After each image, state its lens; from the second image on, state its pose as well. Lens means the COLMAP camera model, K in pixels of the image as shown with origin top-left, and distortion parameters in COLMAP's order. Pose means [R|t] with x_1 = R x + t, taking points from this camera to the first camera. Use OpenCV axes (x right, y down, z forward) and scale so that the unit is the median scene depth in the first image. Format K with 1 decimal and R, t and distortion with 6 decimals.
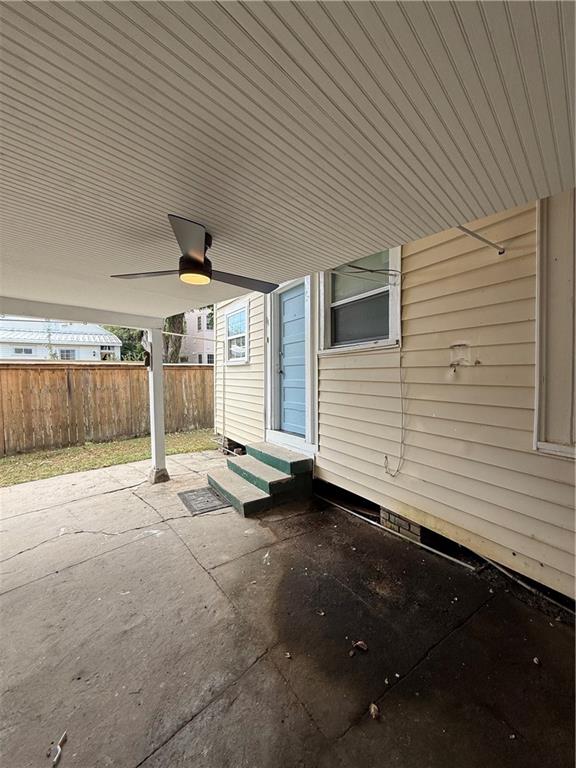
lens RADIAL K [[305.9, 0, 288.4], [0, 305.9, 381.9], [0, 0, 1]] dist [-0.000390, -0.000670]
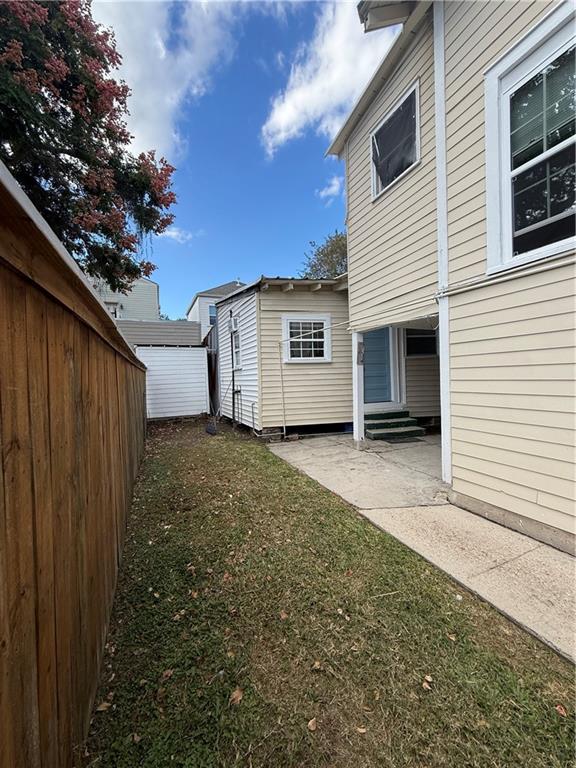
lens RADIAL K [[305.9, 0, 288.4], [0, 305.9, 381.9], [0, 0, 1]] dist [-0.000390, -0.000670]
pose [[0.353457, -0.018837, 0.935261, -1.691437], [0.049984, 0.998749, 0.001226, 0.021073], [-0.934114, 0.046315, 0.353956, 0.785954]]
